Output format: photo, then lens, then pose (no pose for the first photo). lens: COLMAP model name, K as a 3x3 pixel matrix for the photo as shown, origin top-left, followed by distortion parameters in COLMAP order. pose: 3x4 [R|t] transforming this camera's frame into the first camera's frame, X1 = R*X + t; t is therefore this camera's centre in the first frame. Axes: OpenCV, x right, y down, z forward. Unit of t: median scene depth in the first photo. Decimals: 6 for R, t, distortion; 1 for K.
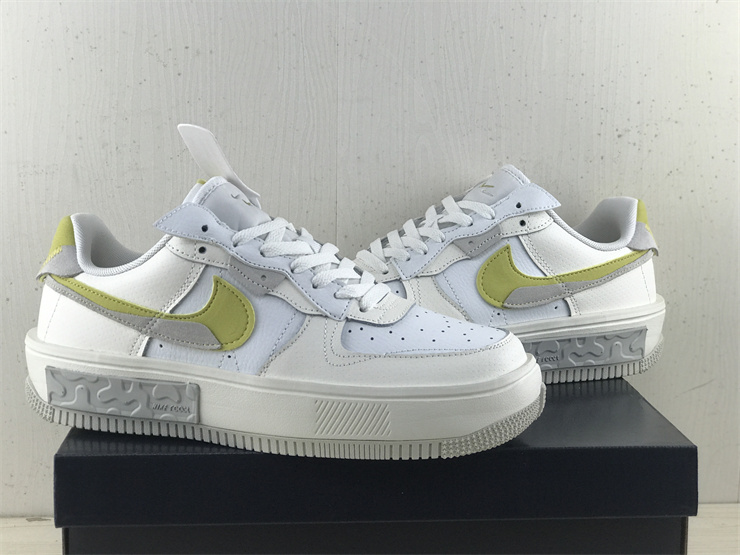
lens RADIAL K [[1245.2, 0, 373.5], [0, 1245.2, 275.7], [0, 0, 1]] dist [-0.042992, 0.000000]
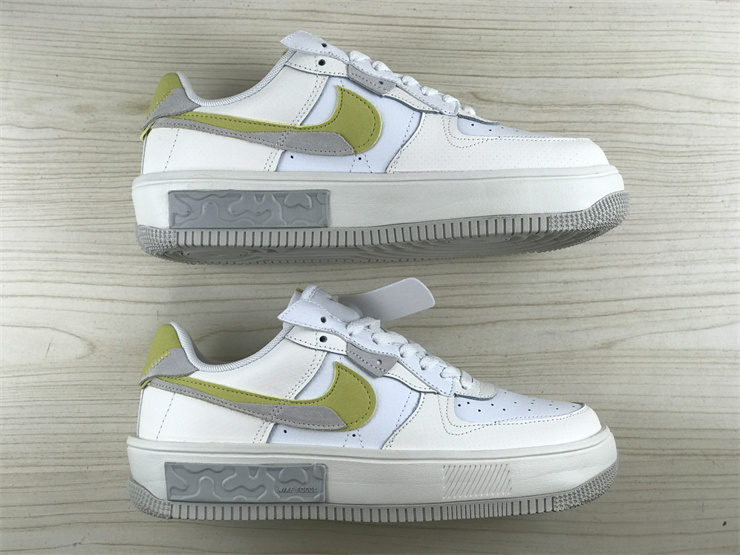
lens RADIAL K [[1245.2, 0, 370.2], [0, 1245.2, 277.1], [0, 0, 1]] dist [-0.042992, 0.000000]
pose [[0.971012, -0.029503, 0.237202, -0.353337], [0.073790, 0.980883, -0.180068, 0.125504], [-0.227354, 0.192351, 0.954626, -0.064397]]
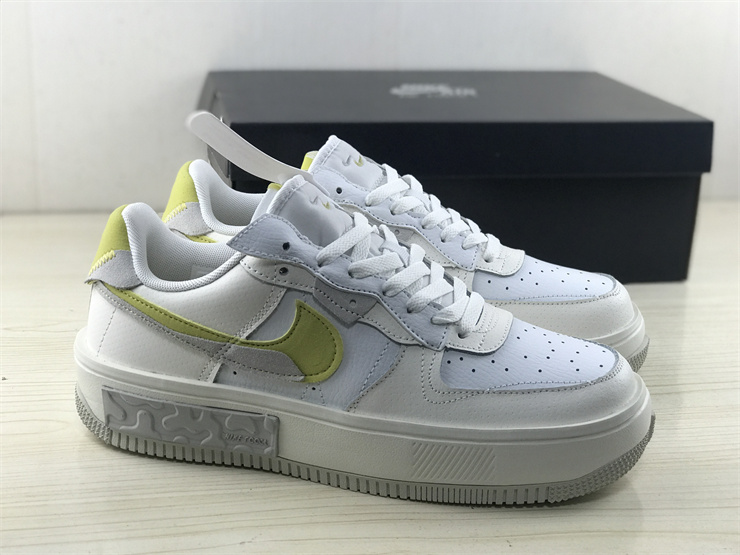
lens RADIAL K [[1245.2, 0, 375.0], [0, 1245.2, 282.4], [0, 0, 1]] dist [-0.042992, 0.000000]
pose [[0.999213, 0.004141, 0.039451, -0.106826], [-0.010819, 0.985283, 0.170591, -0.163184], [-0.038163, -0.170884, 0.984552, 0.126383]]
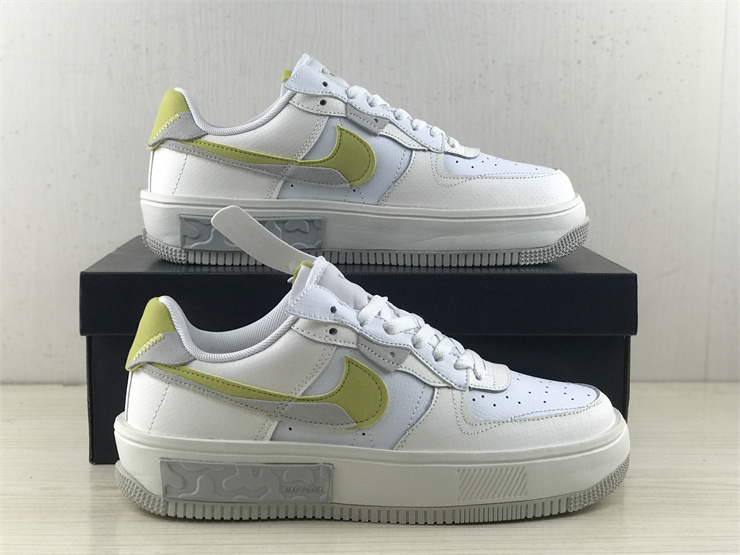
lens RADIAL K [[1245.2, 0, 368.0], [0, 1245.2, 270.4], [0, 0, 1]] dist [-0.042992, 0.000000]
pose [[0.953293, -0.050586, 0.297780, -0.406910], [0.052941, 0.998598, 0.000157, -0.068489], [-0.297370, 0.015615, 0.954635, 0.023726]]
